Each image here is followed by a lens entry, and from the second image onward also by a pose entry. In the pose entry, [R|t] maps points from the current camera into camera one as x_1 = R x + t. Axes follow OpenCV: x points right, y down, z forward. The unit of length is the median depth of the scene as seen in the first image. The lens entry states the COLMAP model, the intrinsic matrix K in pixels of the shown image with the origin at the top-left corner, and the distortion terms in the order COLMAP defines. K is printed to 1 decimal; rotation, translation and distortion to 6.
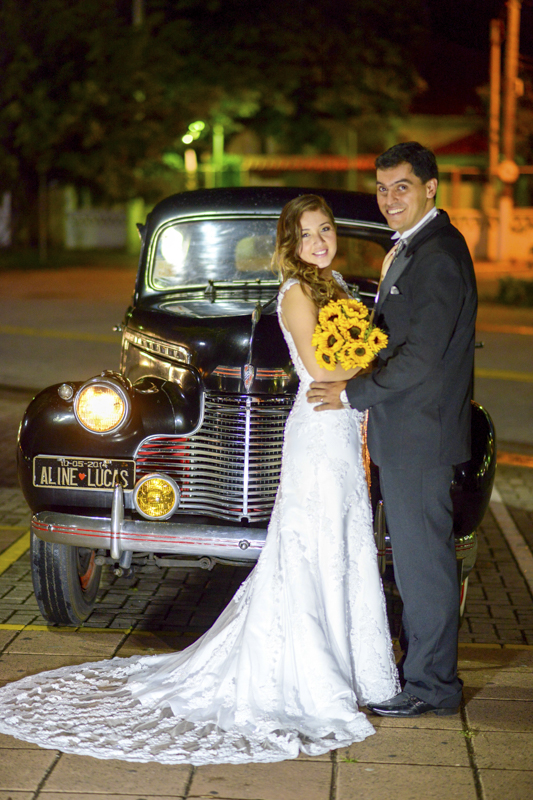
lens RADIAL K [[1947.4, 0, 266.5], [0, 1947.4, 400.0], [0, 0, 1]] dist [0.024749, 0.615207]
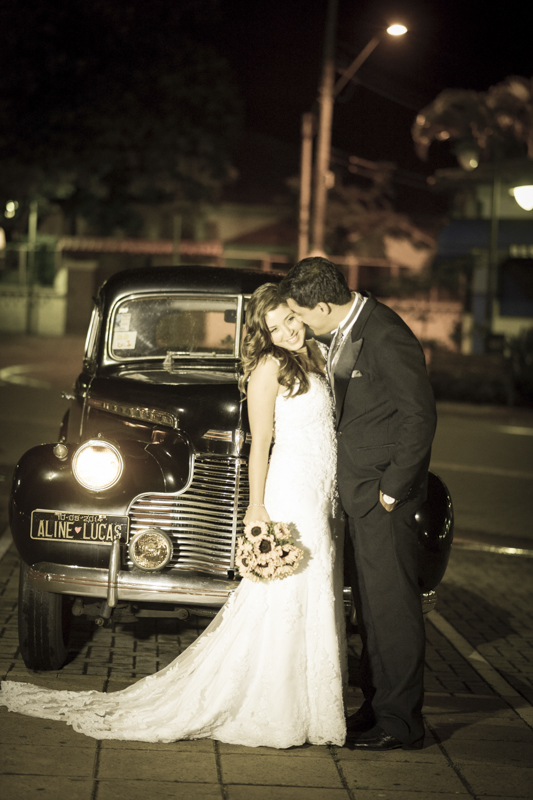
lens RADIAL K [[1947.4, 0, 266.5], [0, 1947.4, 400.0], [0, 0, 1]] dist [0.024749, 0.615207]
pose [[0.993326, 0.026868, 0.112166, -0.113219], [-0.022002, 0.998771, -0.044403, 0.013114], [-0.113221, 0.041638, 0.992697, -0.078793]]
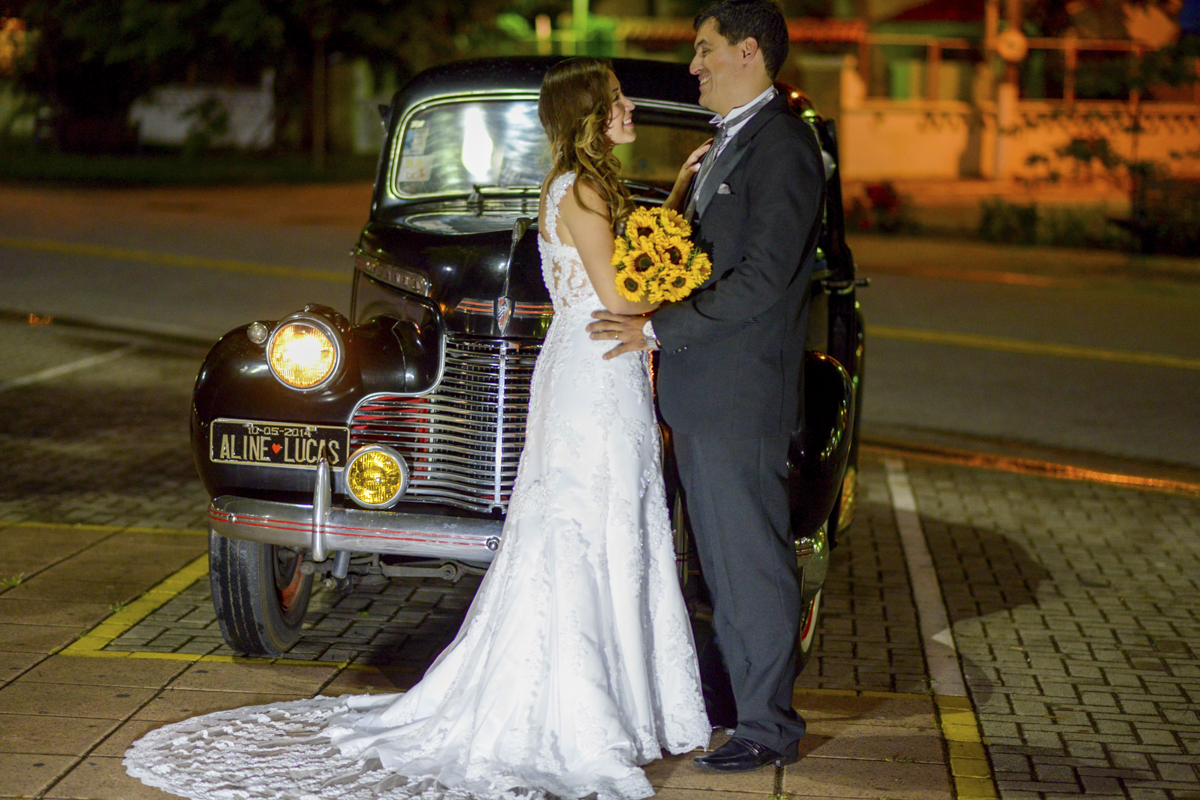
lens RADIAL K [[2921.0, 0, 600.0], [0, 2921.0, 400.0], [0, 0, 1]] dist [0.024749, 0.615207]
pose [[0.999645, 0.013065, -0.023203, 0.051188], [-0.012955, 0.999904, 0.004874, 0.014160], [0.023264, -0.004572, 0.999719, -0.089685]]
